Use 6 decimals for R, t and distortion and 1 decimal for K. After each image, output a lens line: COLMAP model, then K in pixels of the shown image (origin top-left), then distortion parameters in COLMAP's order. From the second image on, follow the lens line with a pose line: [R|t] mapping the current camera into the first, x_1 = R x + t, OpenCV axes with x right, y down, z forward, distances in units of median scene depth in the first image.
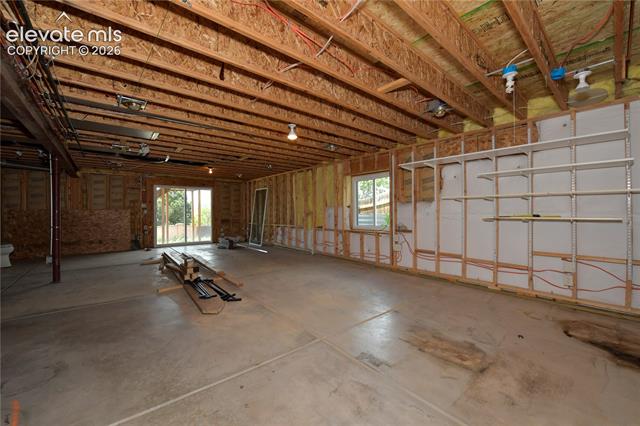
lens RADIAL K [[255.7, 0, 317.8], [0, 255.7, 212.5], [0, 0, 1]] dist [-0.006884, 0.000521]
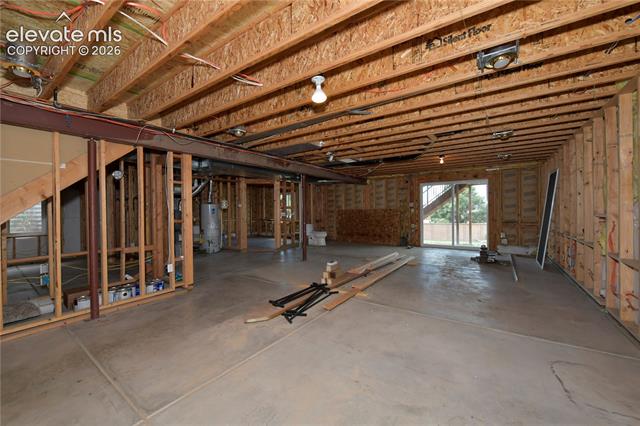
lens RADIAL K [[255.7, 0, 318.9], [0, 255.7, 211.1], [0, 0, 1]] dist [-0.006884, 0.000521]
pose [[0.263792, 0.007254, -0.964552, 0.328225], [0.007281, 0.999928, 0.009511, -0.019601], [0.964552, -0.009532, 0.263721, 0.543068]]
